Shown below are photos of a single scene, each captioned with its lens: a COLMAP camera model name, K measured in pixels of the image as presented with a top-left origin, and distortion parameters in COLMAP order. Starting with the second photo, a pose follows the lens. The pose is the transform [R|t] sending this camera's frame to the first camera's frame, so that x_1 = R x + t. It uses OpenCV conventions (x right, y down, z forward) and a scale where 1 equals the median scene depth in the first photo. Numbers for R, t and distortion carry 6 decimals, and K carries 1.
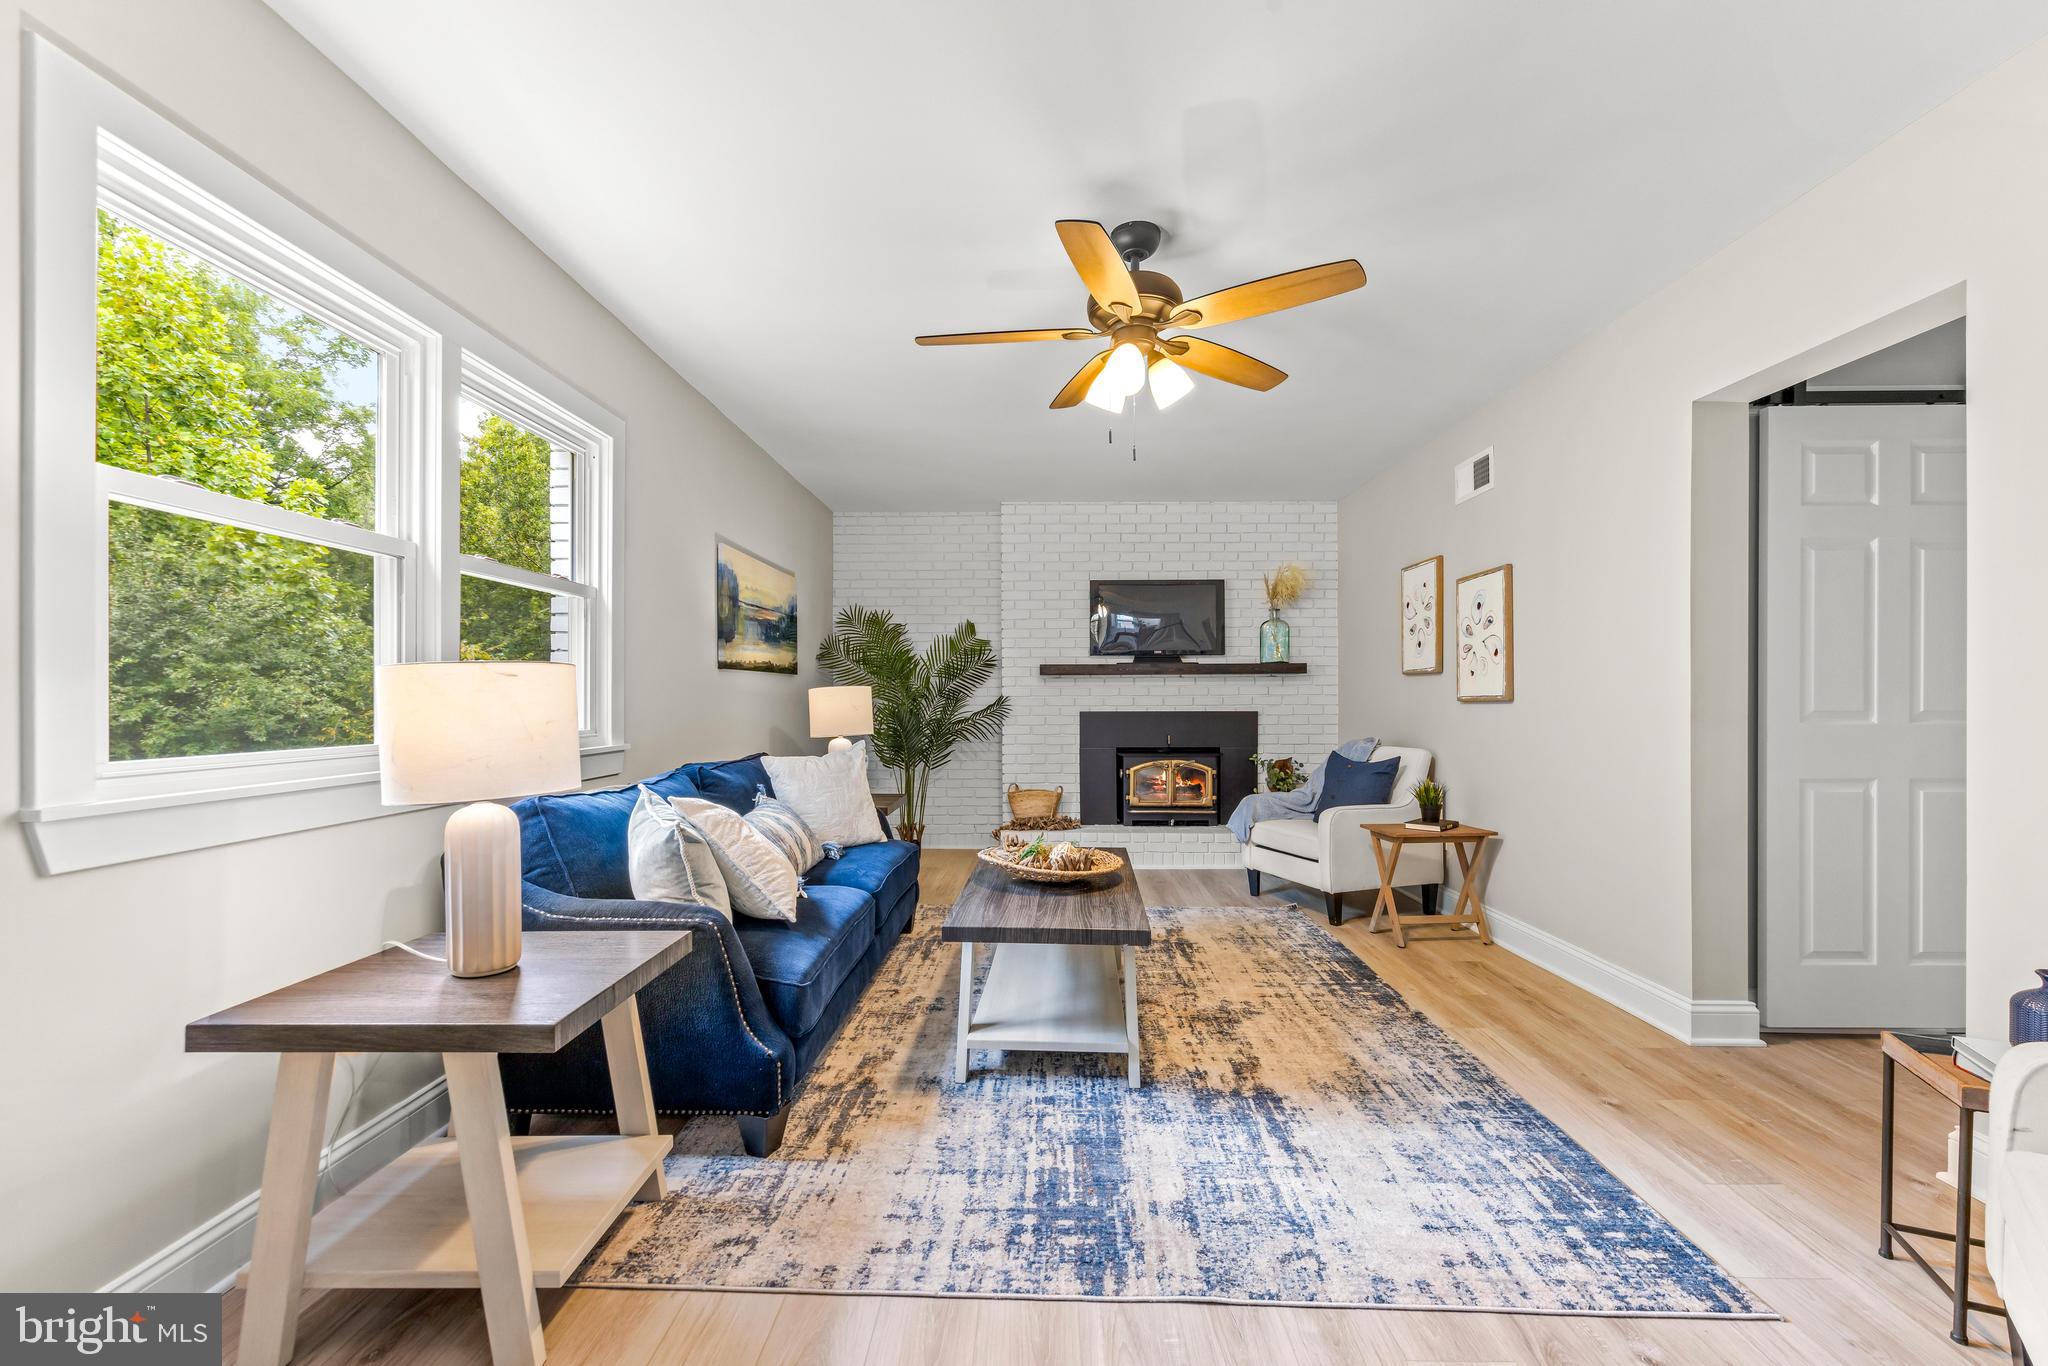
lens RADIAL K [[822.8, 0, 1022.8], [0, 822.8, 696.9], [0, 0, 1]] dist [-0.000864, 0.000347]
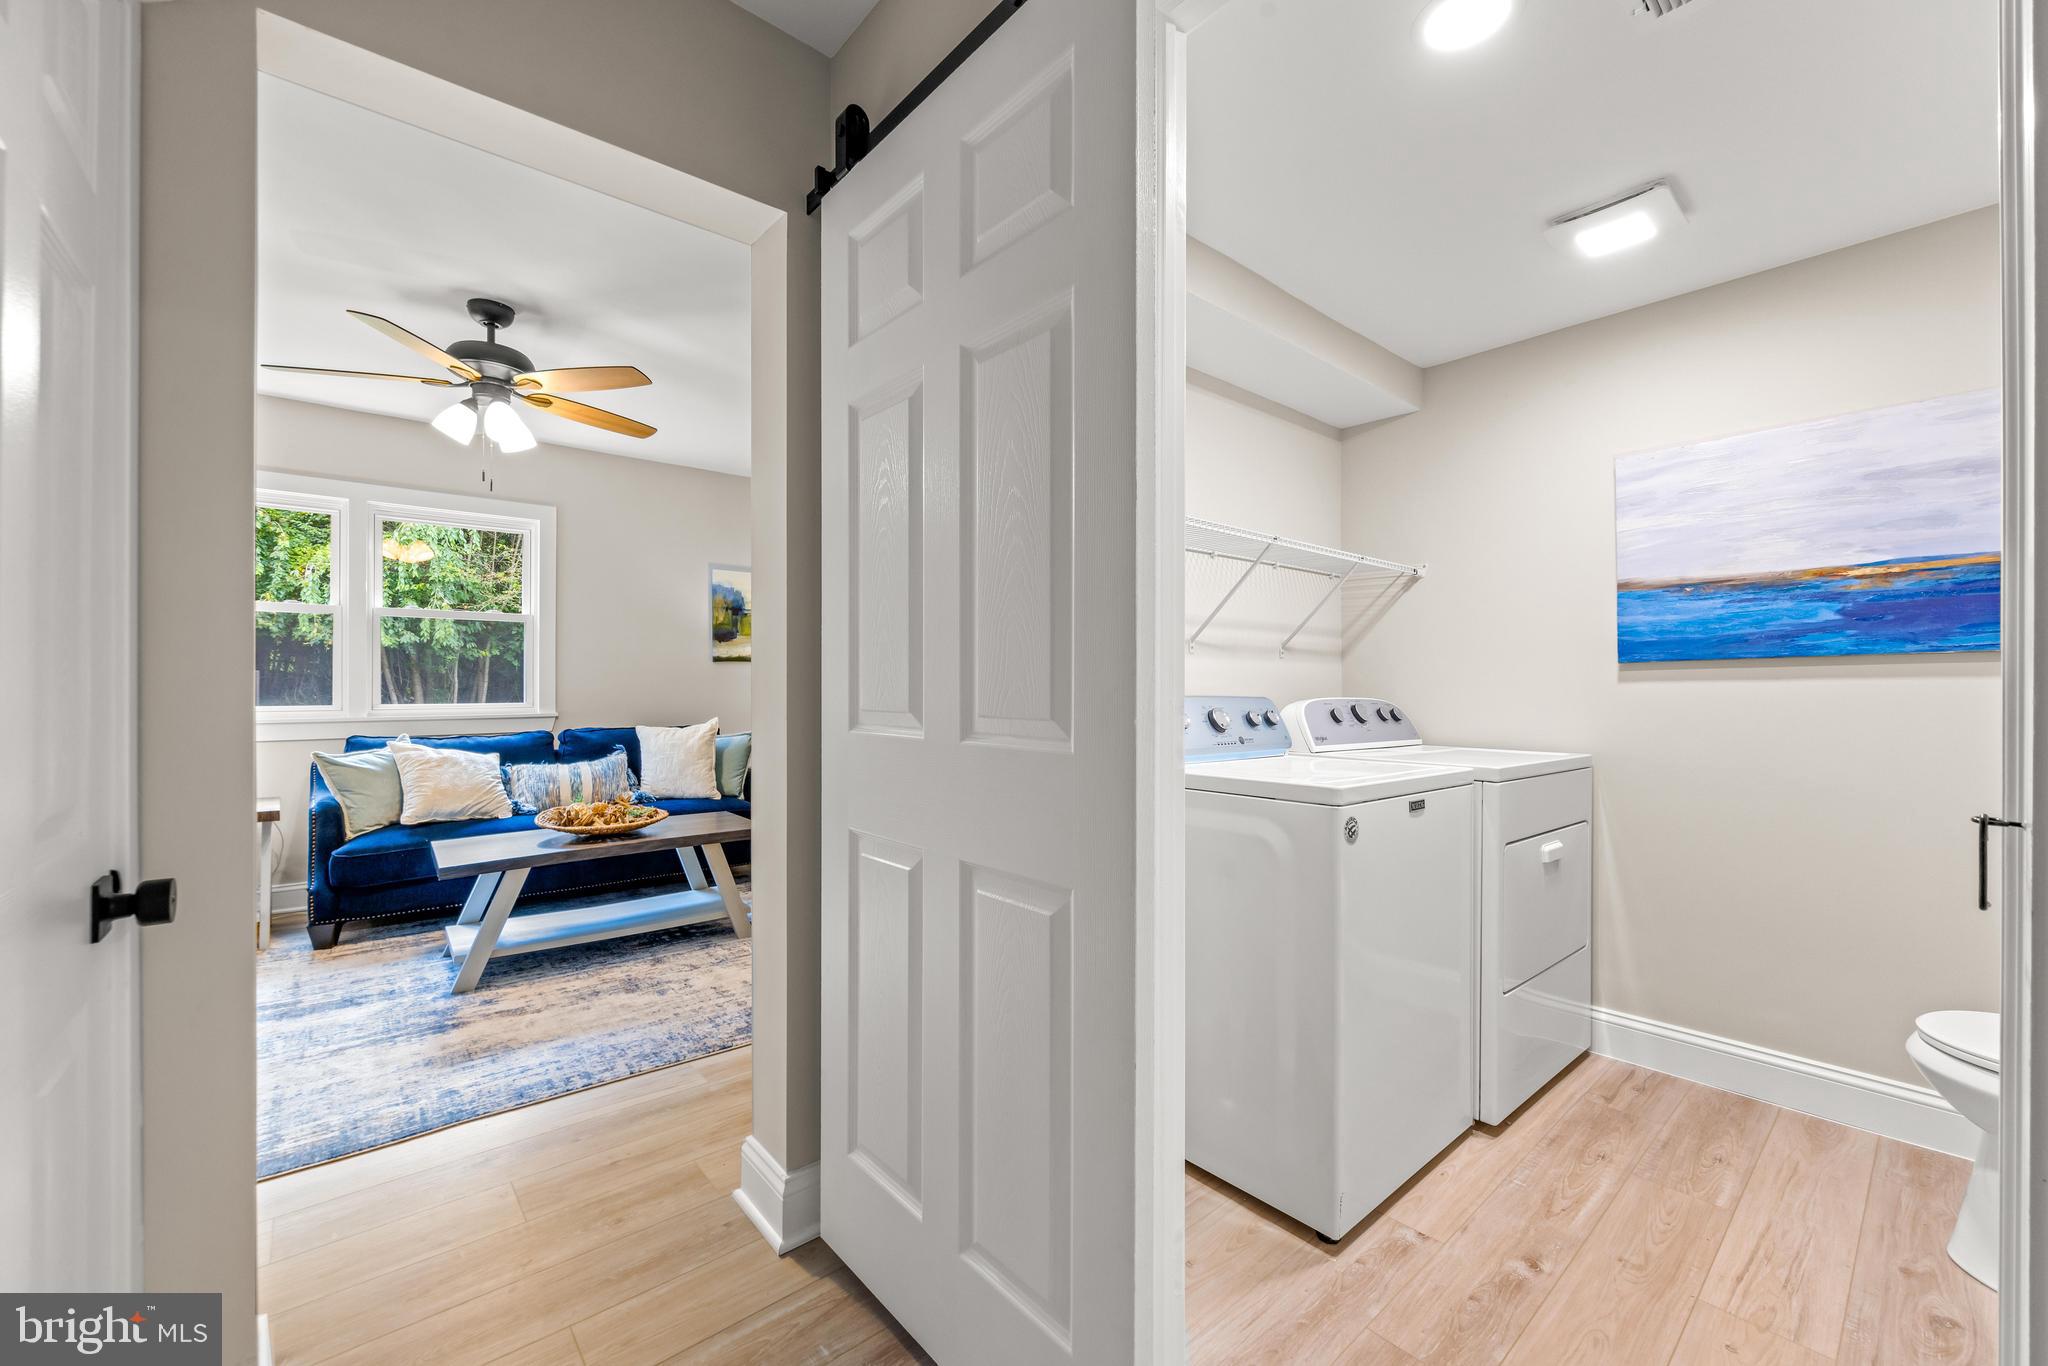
lens RADIAL K [[818.7, 0, 1021.4], [0, 818.7, 679.6], [0, 0, 1]] dist [-0.000849, -0.000008]
pose [[0.662265, -0.002842, -0.749265, 1.594914], [0.002089, 0.999996, -0.001947, -0.000811], [0.749267, -0.000276, 0.662268, 0.792381]]
